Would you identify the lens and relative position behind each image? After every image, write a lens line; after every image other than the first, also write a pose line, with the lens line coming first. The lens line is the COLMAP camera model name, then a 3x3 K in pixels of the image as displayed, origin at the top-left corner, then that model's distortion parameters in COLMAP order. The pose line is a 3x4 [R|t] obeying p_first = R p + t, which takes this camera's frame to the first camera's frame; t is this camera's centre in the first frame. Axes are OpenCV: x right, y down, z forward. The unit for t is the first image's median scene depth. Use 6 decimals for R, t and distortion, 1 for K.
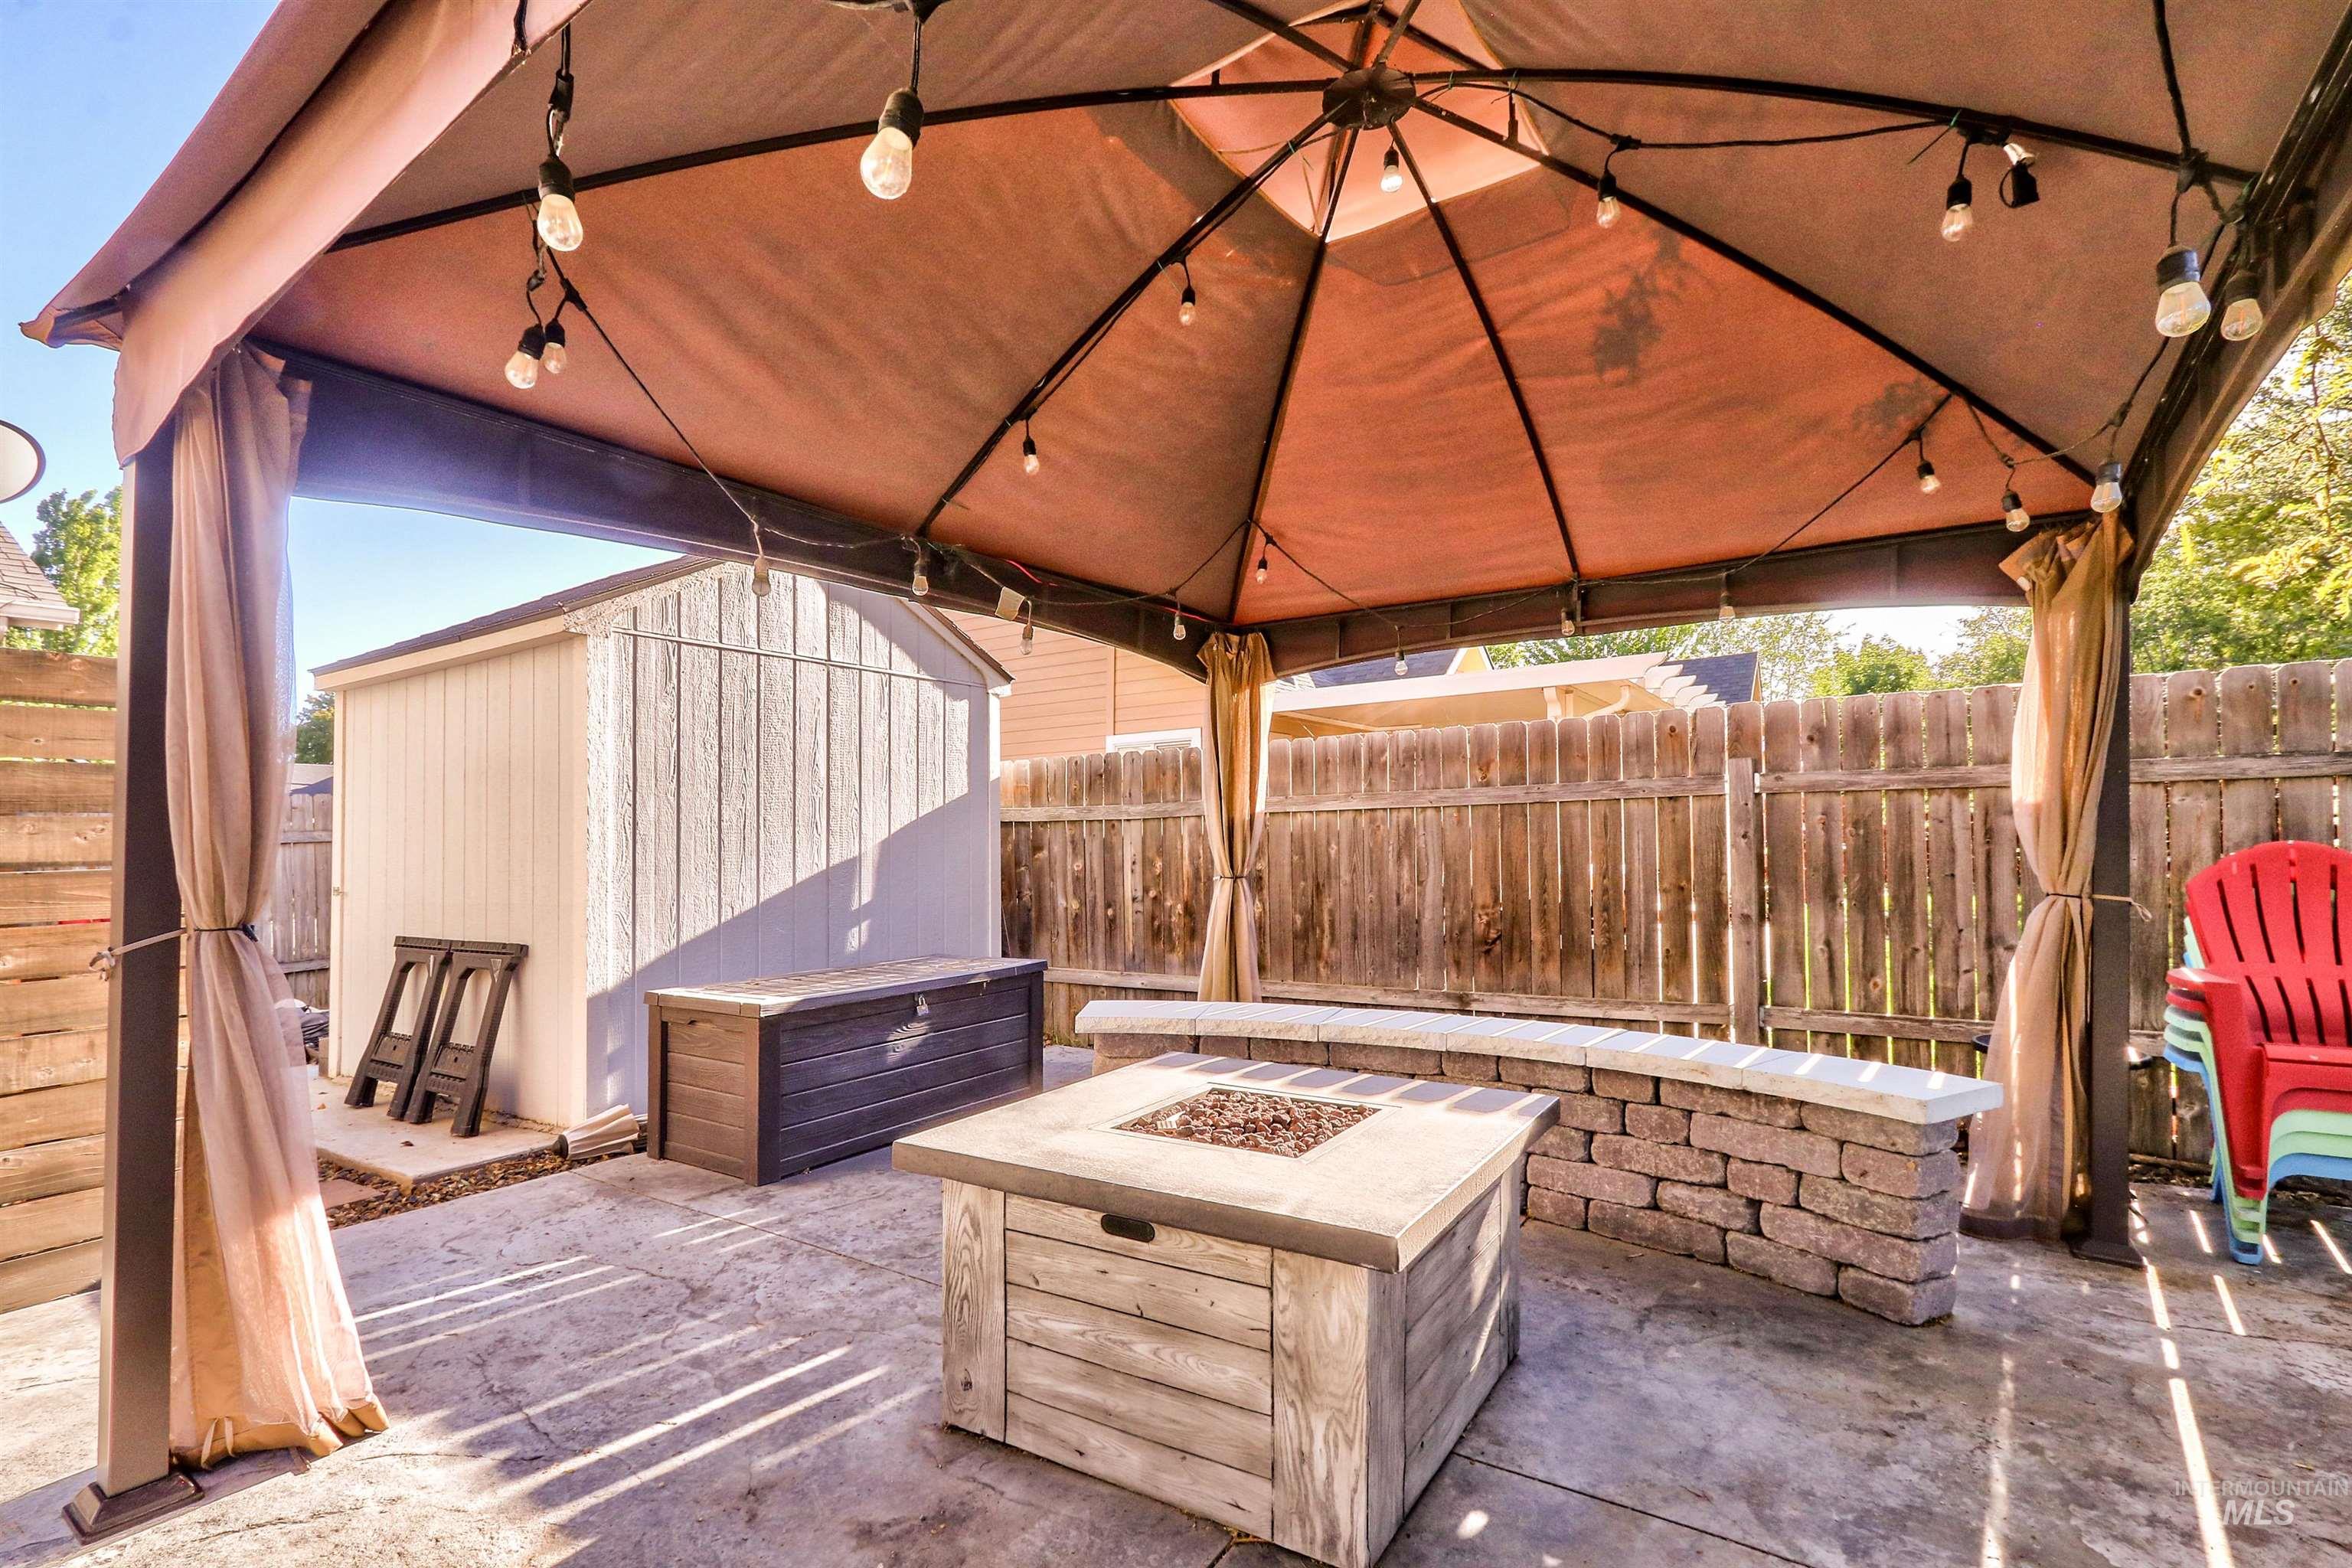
lens RADIAL K [[1073.5, 0, 1176.0], [0, 1073.5, 784.0], [0, 0, 1]] dist [0.001980, 0.000380]
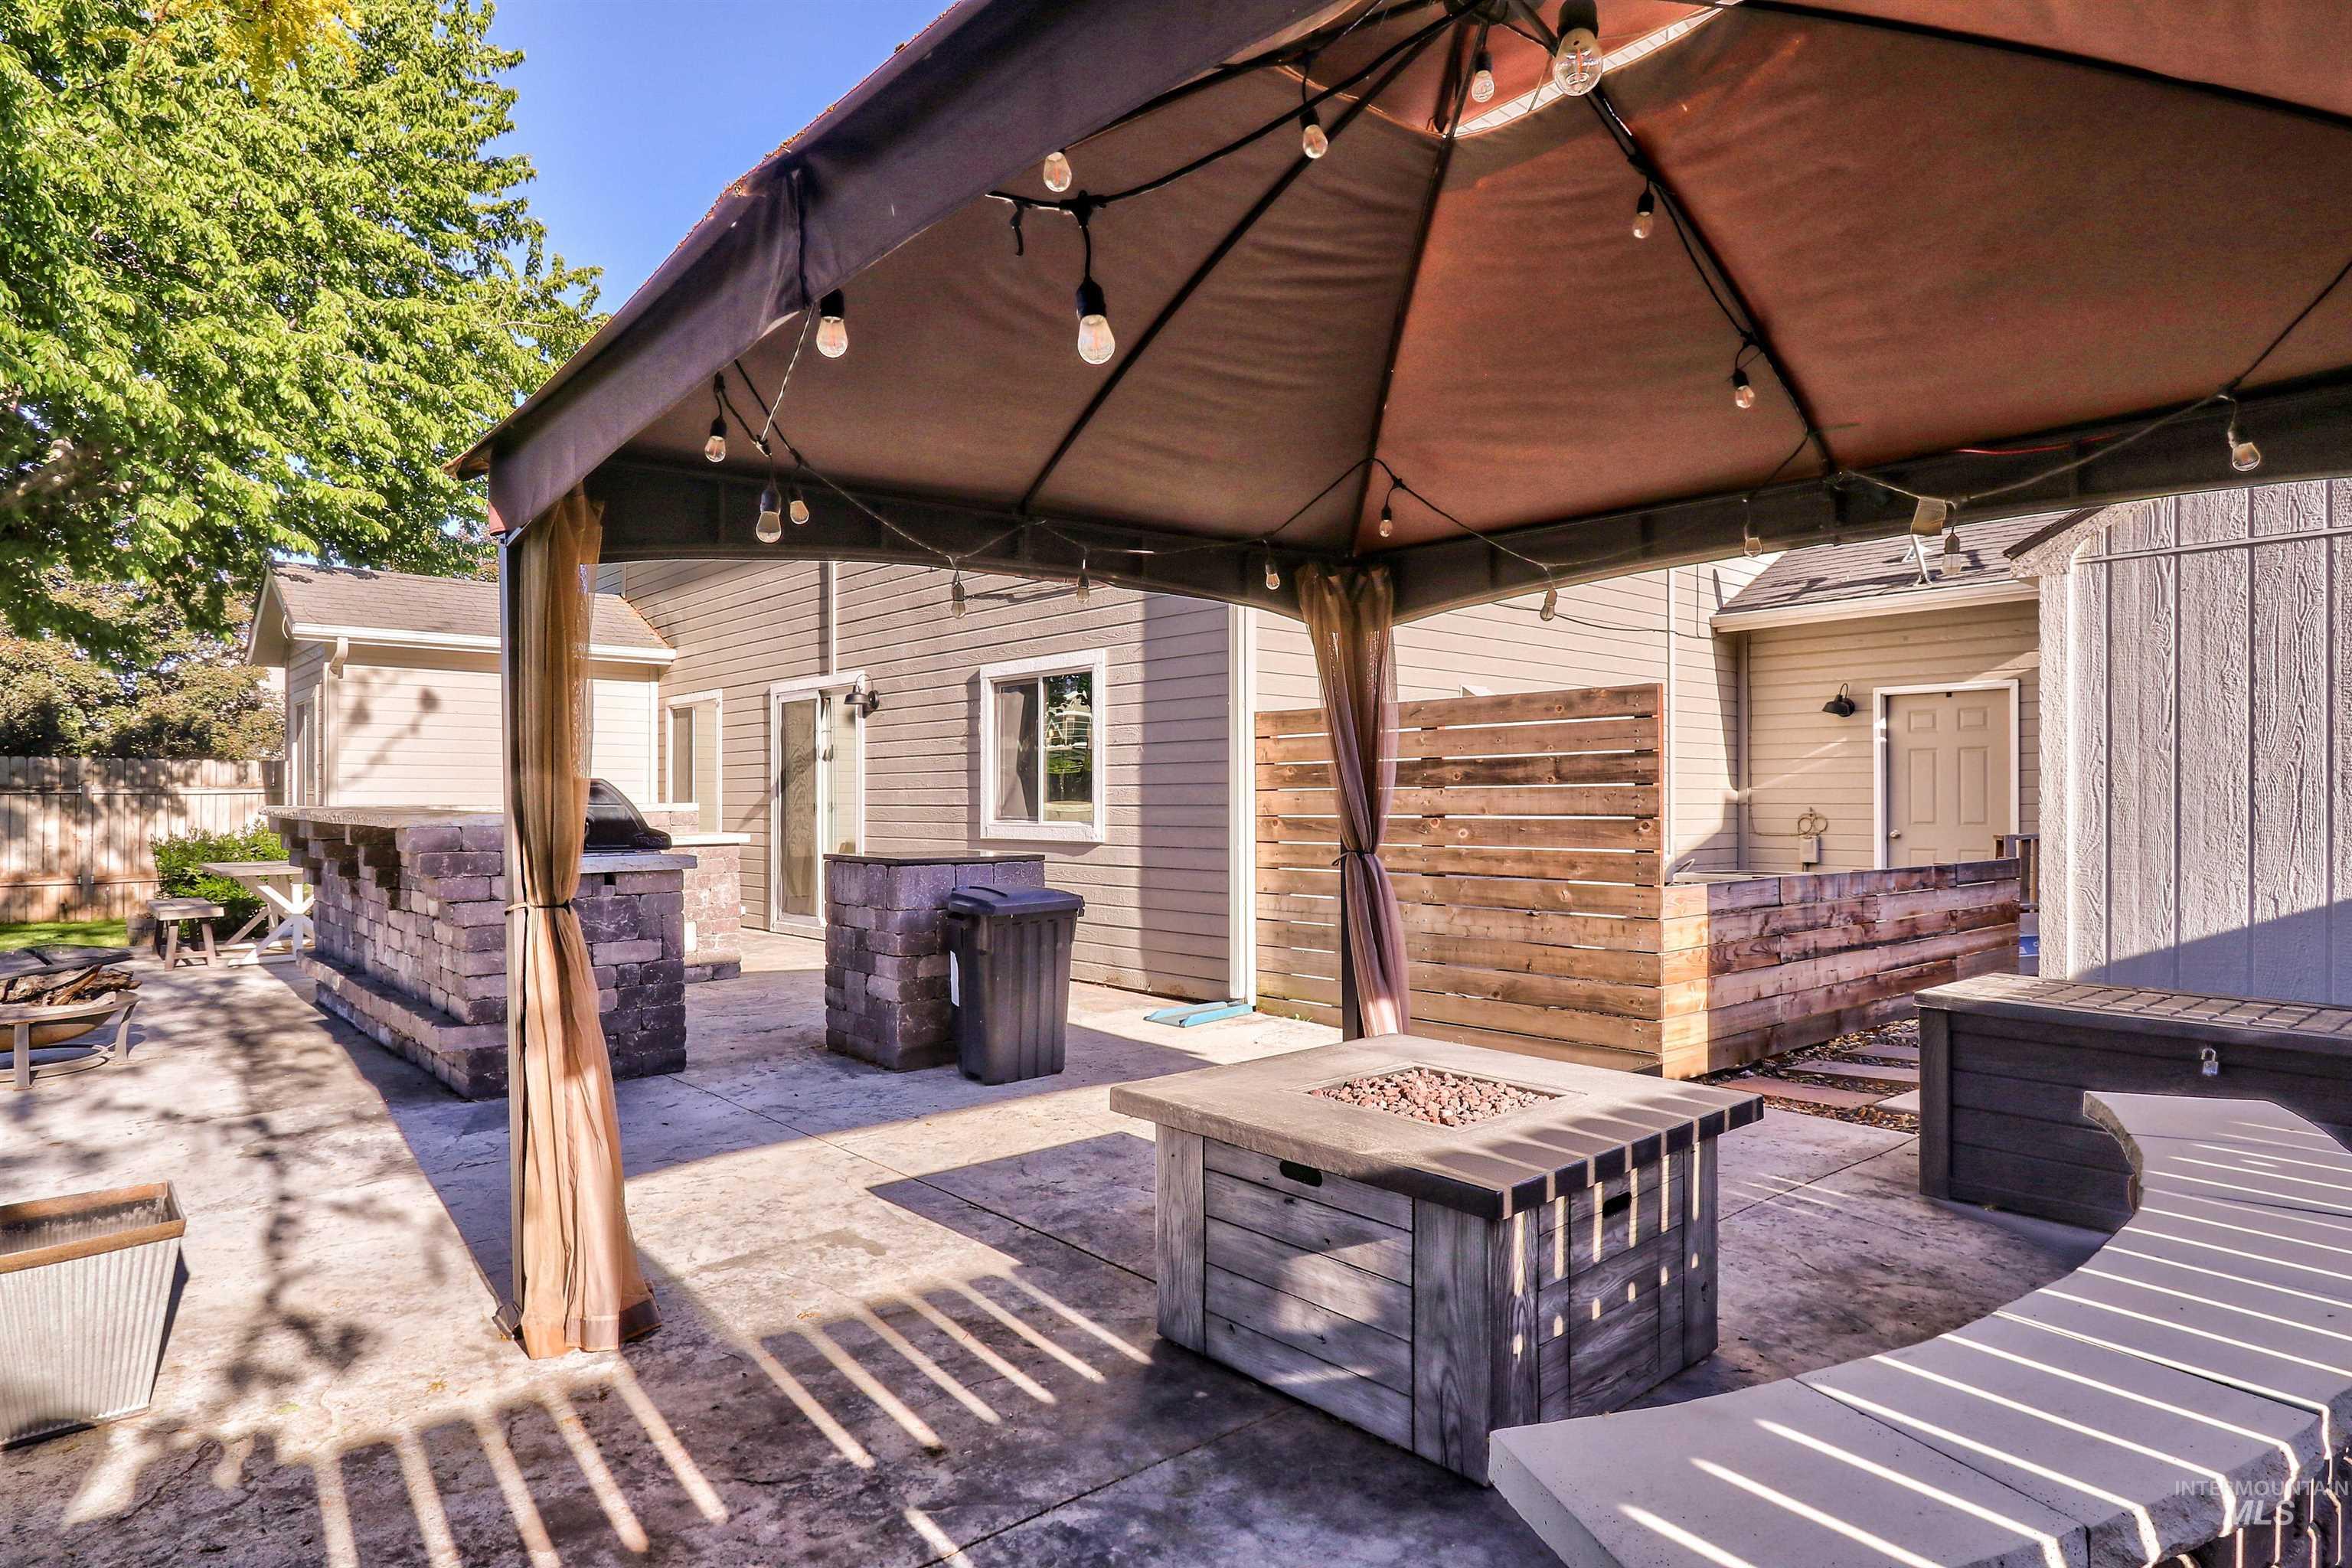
lens RADIAL K [[1308.7, 0, 1136.2], [0, 1308.7, 802.5], [0, 0, 1]] dist [-0.004686, -0.001565]
pose [[-0.285594, 0.026644, -0.957980, 0.887215], [0.057411, 0.998294, 0.010650, -0.006851], [0.956630, -0.051957, -0.286636, 0.726893]]
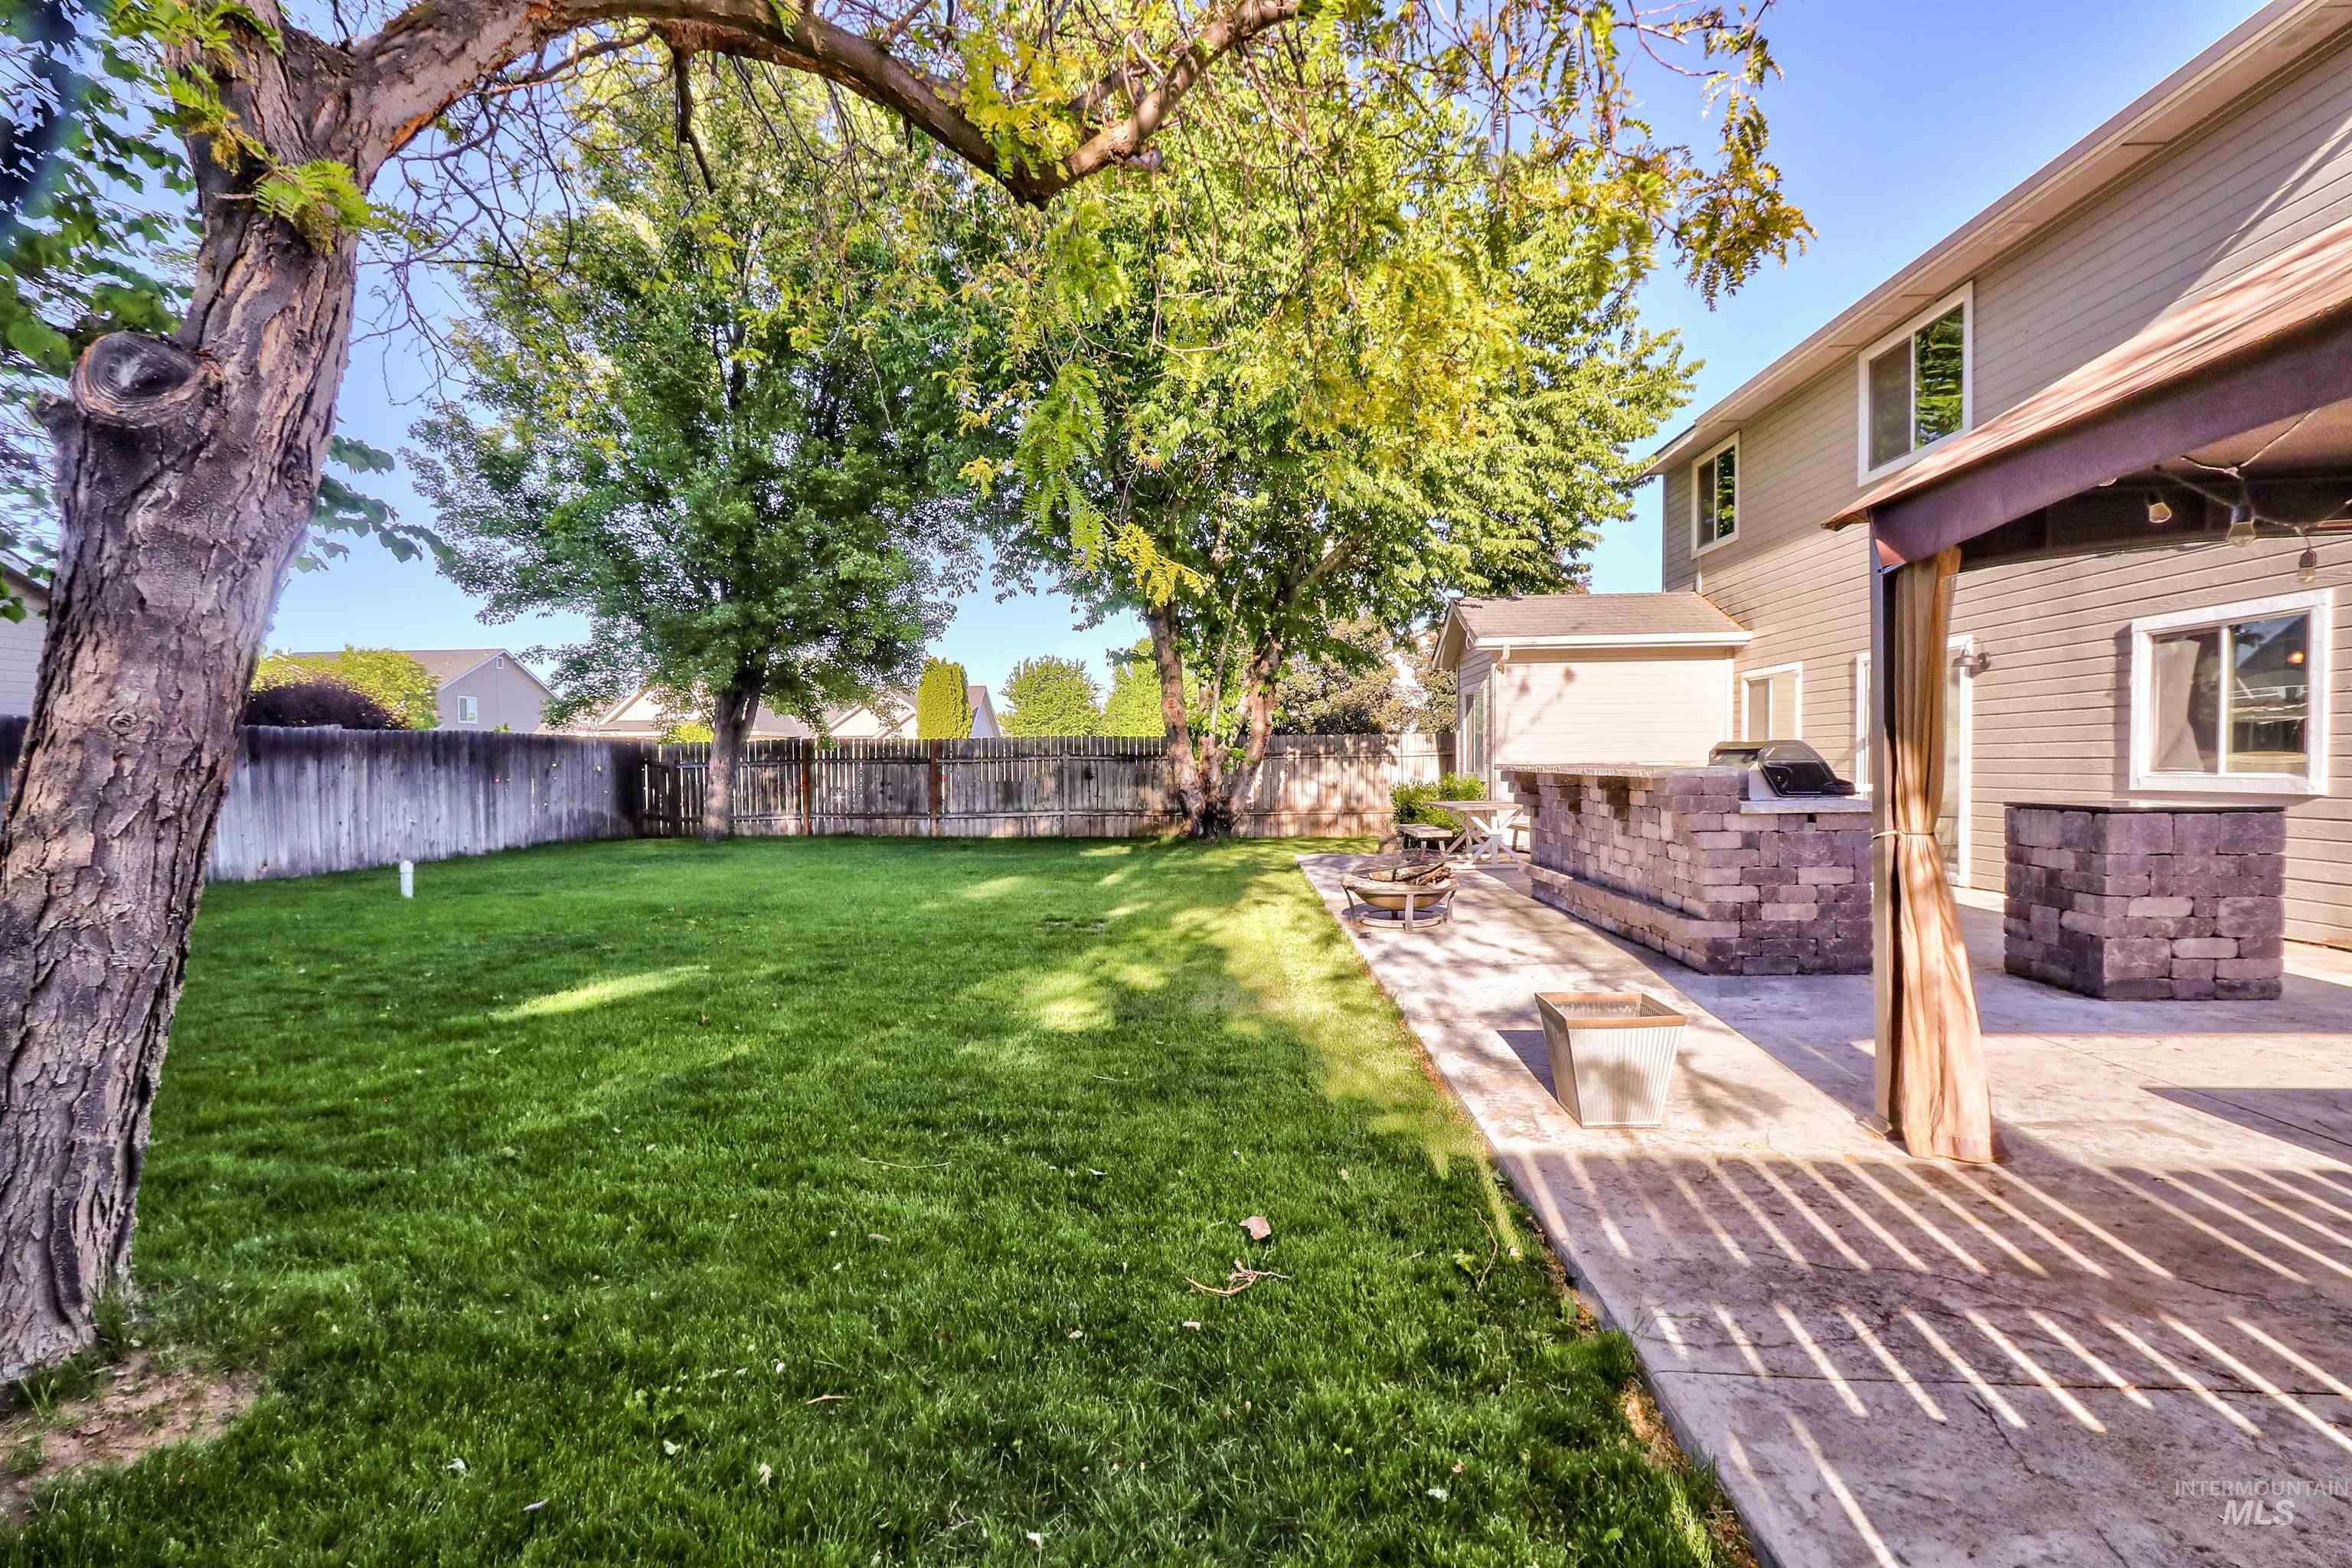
lens RADIAL K [[1061.6, 0, 1164.6], [0, 1061.6, 795.8], [0, 0, 1]] dist [0.001927, -0.000339]
pose [[-0.873286, 0.051056, -0.484525, 1.235613], [0.060006, 0.998194, -0.002968, -0.024135], [0.483498, -0.031666, -0.874773, 0.617728]]
